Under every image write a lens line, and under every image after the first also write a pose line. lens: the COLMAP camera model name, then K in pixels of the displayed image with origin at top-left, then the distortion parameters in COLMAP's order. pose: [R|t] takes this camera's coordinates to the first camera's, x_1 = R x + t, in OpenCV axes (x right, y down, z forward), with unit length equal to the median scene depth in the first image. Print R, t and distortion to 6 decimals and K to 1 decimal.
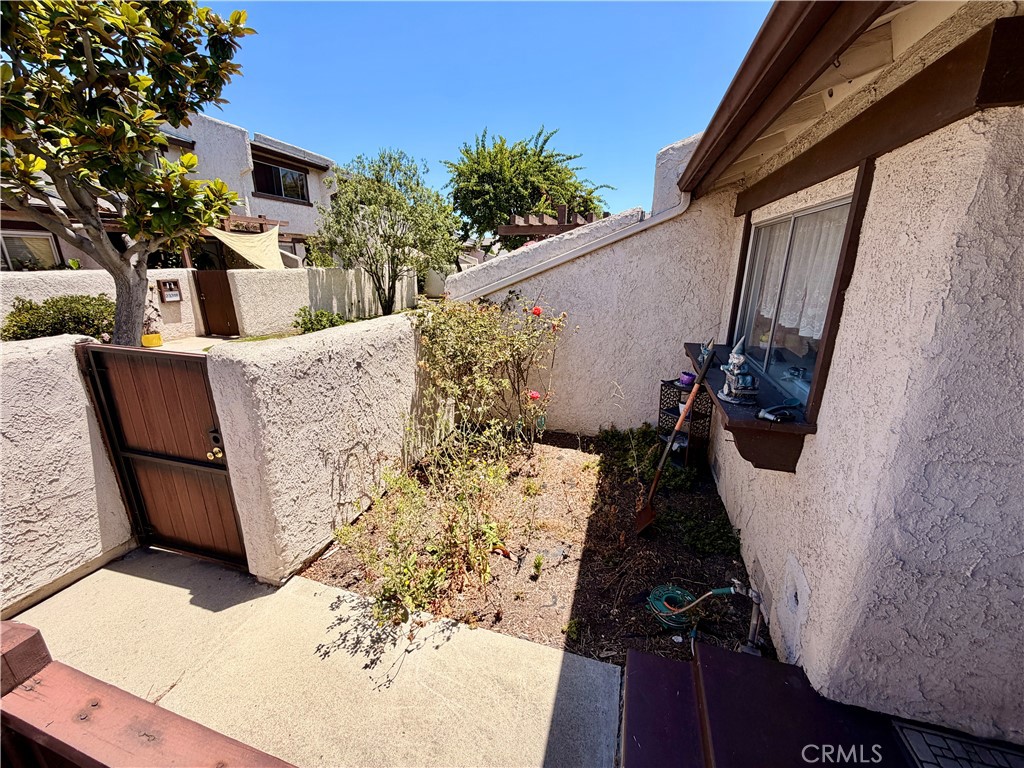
lens RADIAL K [[410.2, 0, 507.8], [0, 410.2, 382.3], [0, 0, 1]] dist [-0.001074, 0.000474]
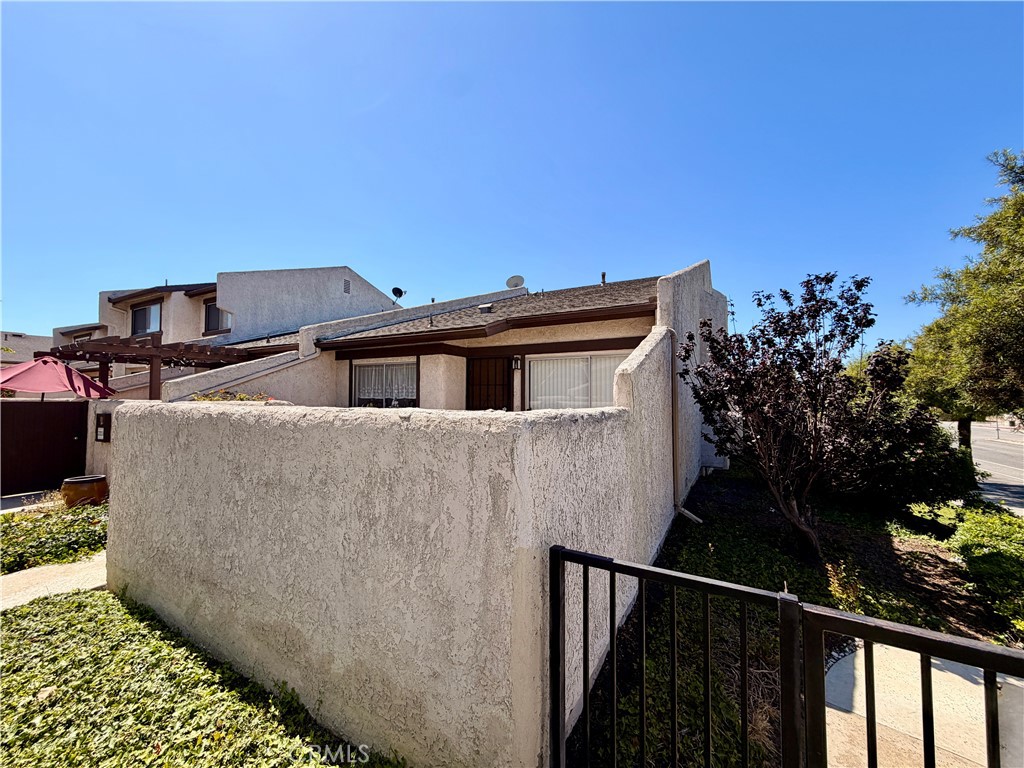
lens RADIAL K [[407.6, 0, 511.3], [0, 407.6, 383.2], [0, 0, 1]] dist [0.000300, 0.000121]
pose [[0.211997, 0.039807, 0.976459, -2.305011], [0.273514, 0.956823, -0.098389, 0.345367], [-0.938215, 0.287933, 0.191956, -0.537391]]
